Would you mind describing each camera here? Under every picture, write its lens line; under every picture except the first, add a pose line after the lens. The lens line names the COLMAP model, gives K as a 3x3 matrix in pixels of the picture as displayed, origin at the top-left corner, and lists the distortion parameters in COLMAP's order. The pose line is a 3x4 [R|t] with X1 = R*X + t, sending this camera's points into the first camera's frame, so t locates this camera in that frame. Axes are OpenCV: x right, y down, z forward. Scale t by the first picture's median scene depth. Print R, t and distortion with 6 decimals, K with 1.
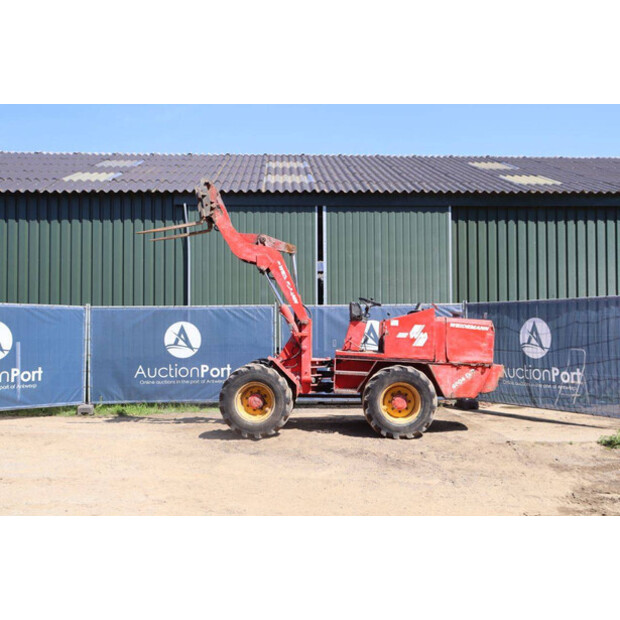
lens RADIAL K [[610.3, 0, 307.2], [0, 610.3, 312.2], [0, 0, 1]] dist [0.008927, 0.000000]
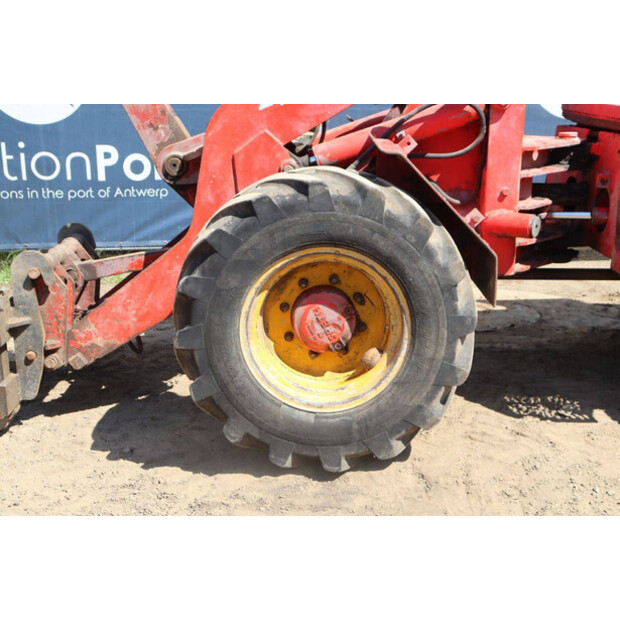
lens RADIAL K [[1104.4, 0, 310.9], [0, 1104.4, 308.8], [0, 0, 1]] dist [0.218912, 0.000000]
pose [[0.999917, -0.001223, 0.012810, -0.095915], [-0.001961, 0.969352, 0.245667, 0.032161], [-0.012718, -0.245672, 0.969270, 0.577398]]
